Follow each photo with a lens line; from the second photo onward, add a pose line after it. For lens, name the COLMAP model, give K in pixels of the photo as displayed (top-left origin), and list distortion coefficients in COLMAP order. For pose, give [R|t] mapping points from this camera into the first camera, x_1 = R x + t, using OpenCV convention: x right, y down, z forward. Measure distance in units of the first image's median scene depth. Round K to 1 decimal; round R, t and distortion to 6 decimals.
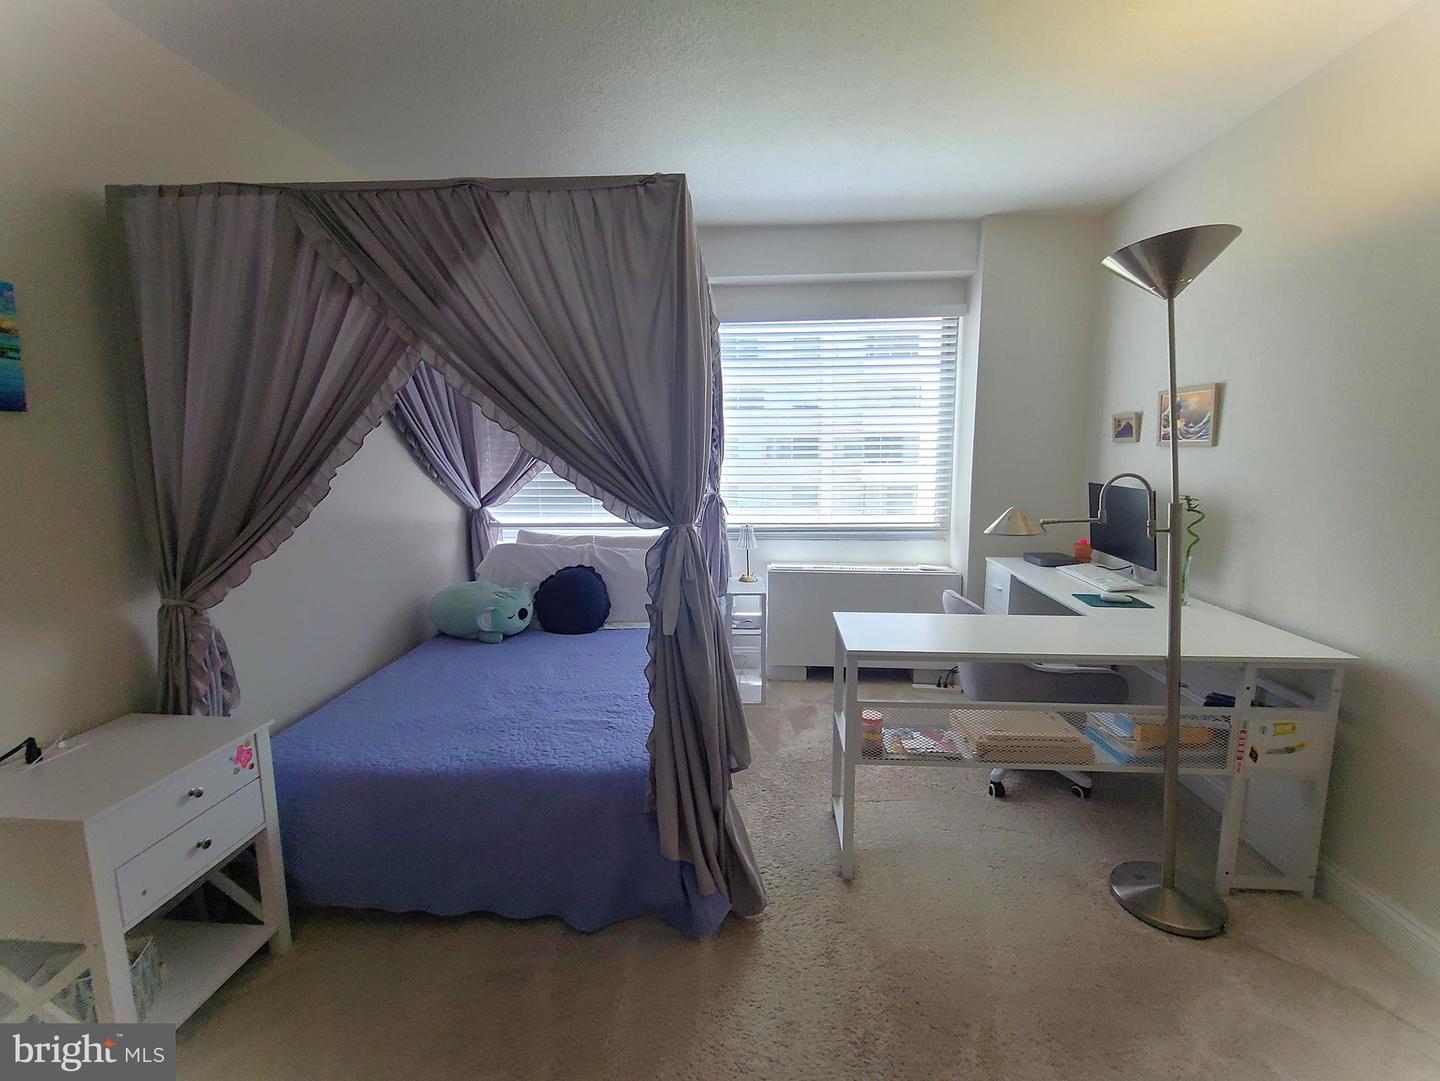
lens RADIAL K [[621.4, 0, 722.8], [0, 621.4, 536.2], [0, 0, 1]] dist [-0.001673, 0.000640]
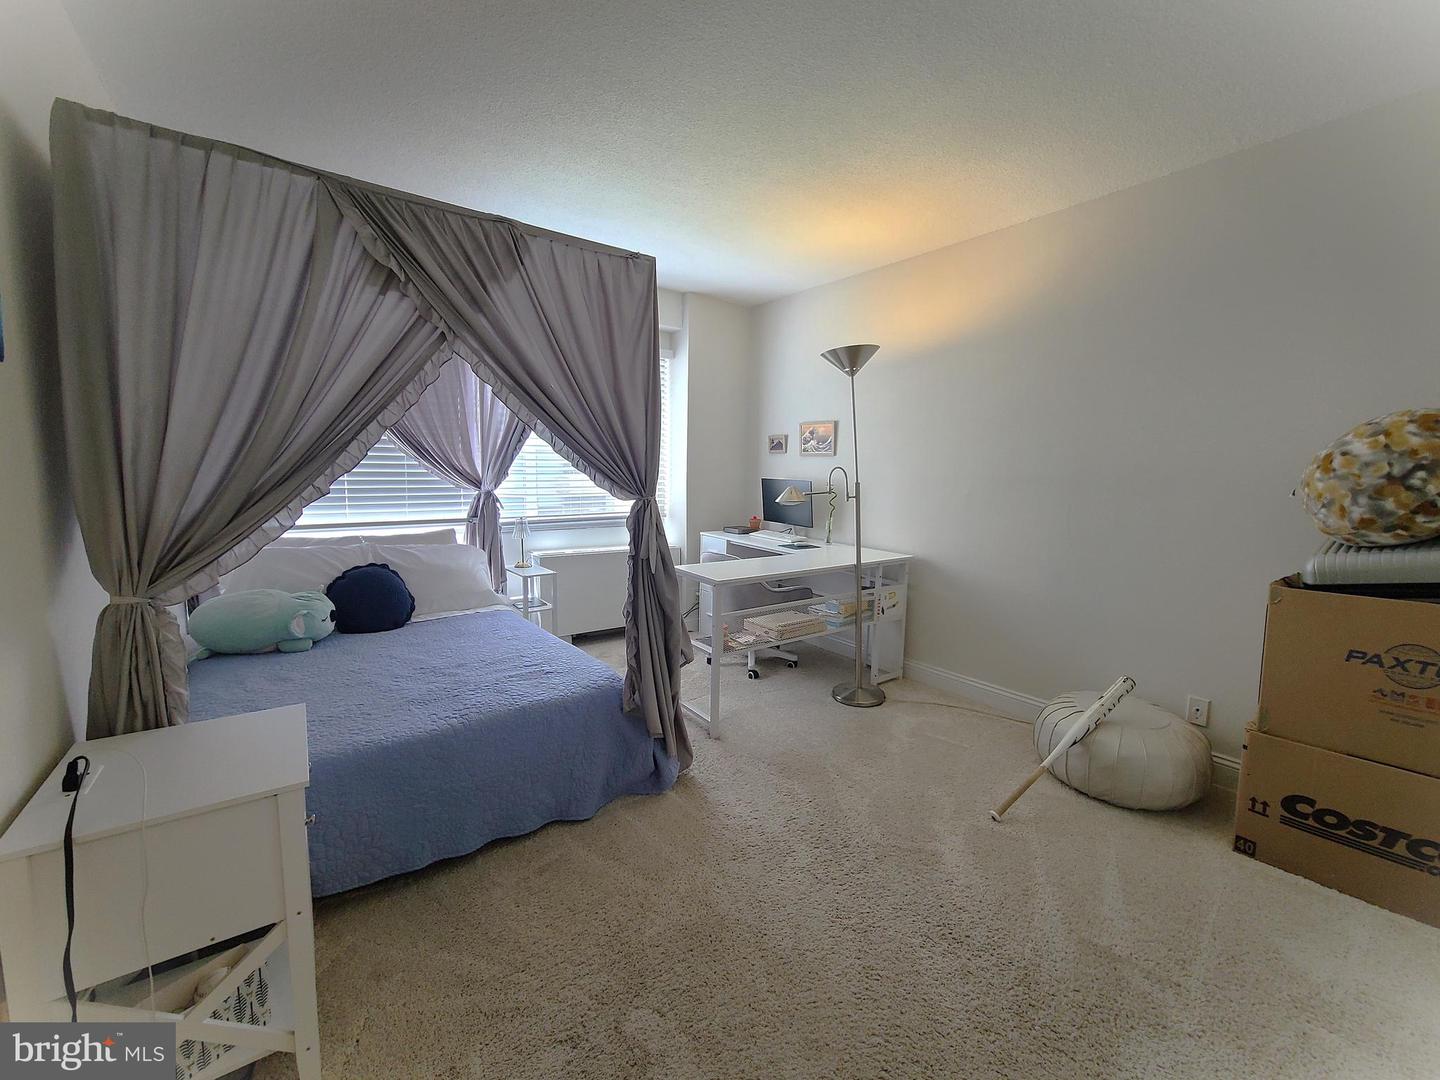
lens RADIAL K [[591.1, 0, 723.1], [0, 591.1, 536.5], [0, 0, 1]] dist [0.001497, 0.000027]
pose [[0.768263, -0.060857, 0.637235, -0.670114], [0.071974, 0.997371, 0.008478, 0.060927], [-0.636076, 0.039351, 0.770623, -0.122642]]
